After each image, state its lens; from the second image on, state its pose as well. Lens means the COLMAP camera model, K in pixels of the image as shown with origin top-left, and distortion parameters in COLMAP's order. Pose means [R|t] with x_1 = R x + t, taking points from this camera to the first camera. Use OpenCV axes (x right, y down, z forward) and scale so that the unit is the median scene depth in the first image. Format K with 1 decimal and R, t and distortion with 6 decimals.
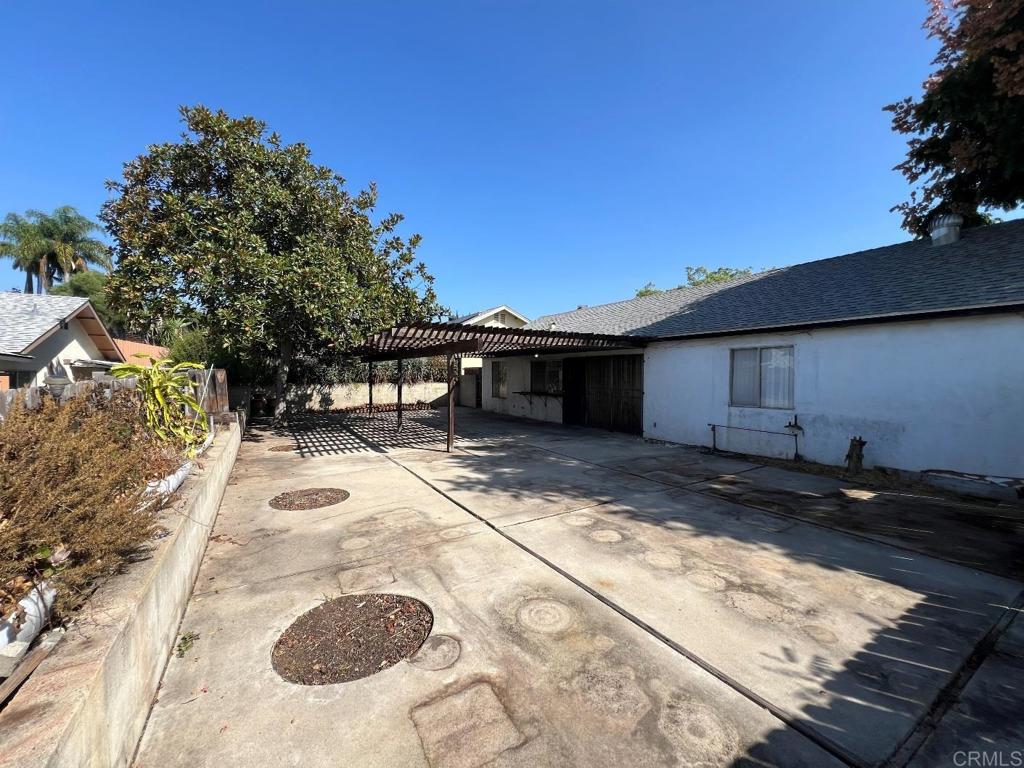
lens RADIAL K [[409.5, 0, 507.8], [0, 409.5, 384.0], [0, 0, 1]] dist [-0.003538, 0.000883]
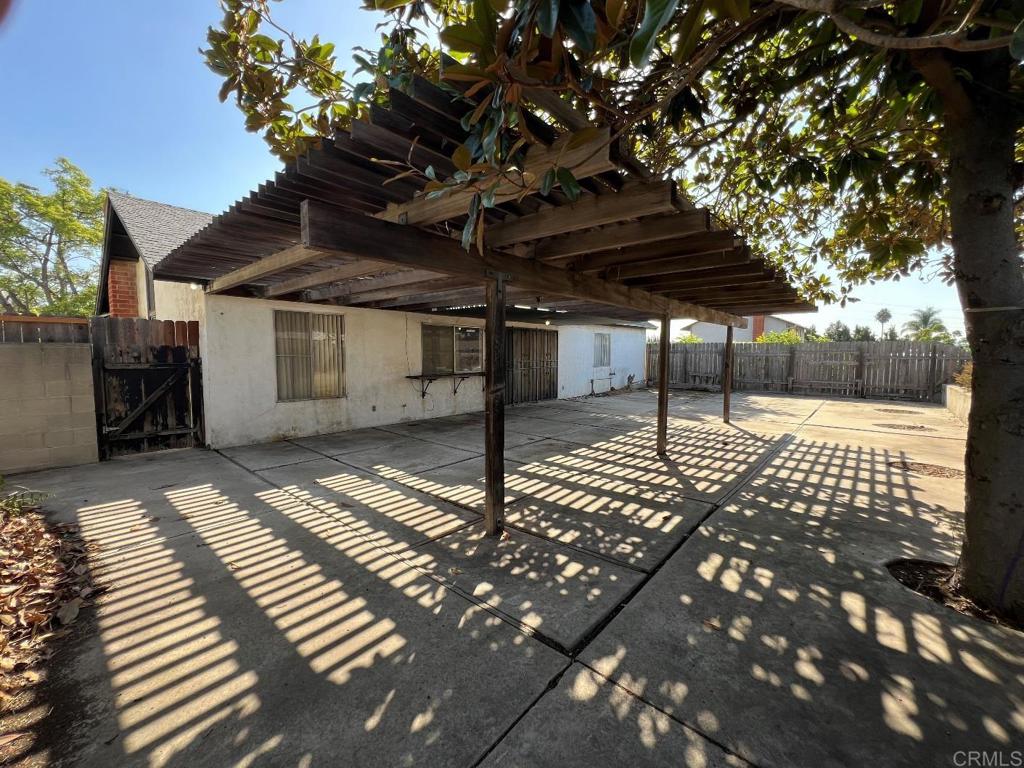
lens RADIAL K [[409.5, 0, 504.9], [0, 409.5, 381.2], [0, 0, 1]] dist [-0.003538, 0.000883]
pose [[-0.302907, -0.066540, 0.950694, -1.108926], [0.020664, 0.996867, 0.076355, -0.029070], [-0.952796, 0.042773, -0.300583, 2.153819]]
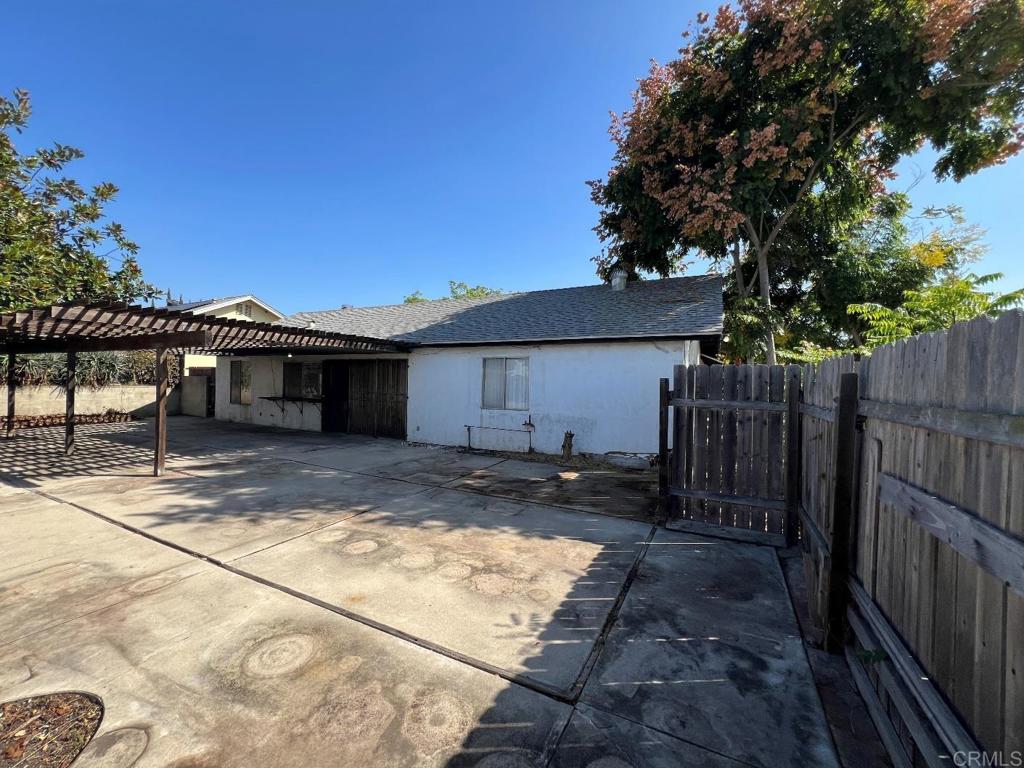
lens RADIAL K [[409.5, 0, 508.9], [0, 409.5, 385.1], [0, 0, 1]] dist [-0.003538, 0.000883]
pose [[0.851161, 0.009950, 0.524810, 0.016619], [-0.005329, 0.999933, -0.010315, 0.000506], [-0.524877, 0.005982, 0.851157, 0.002591]]
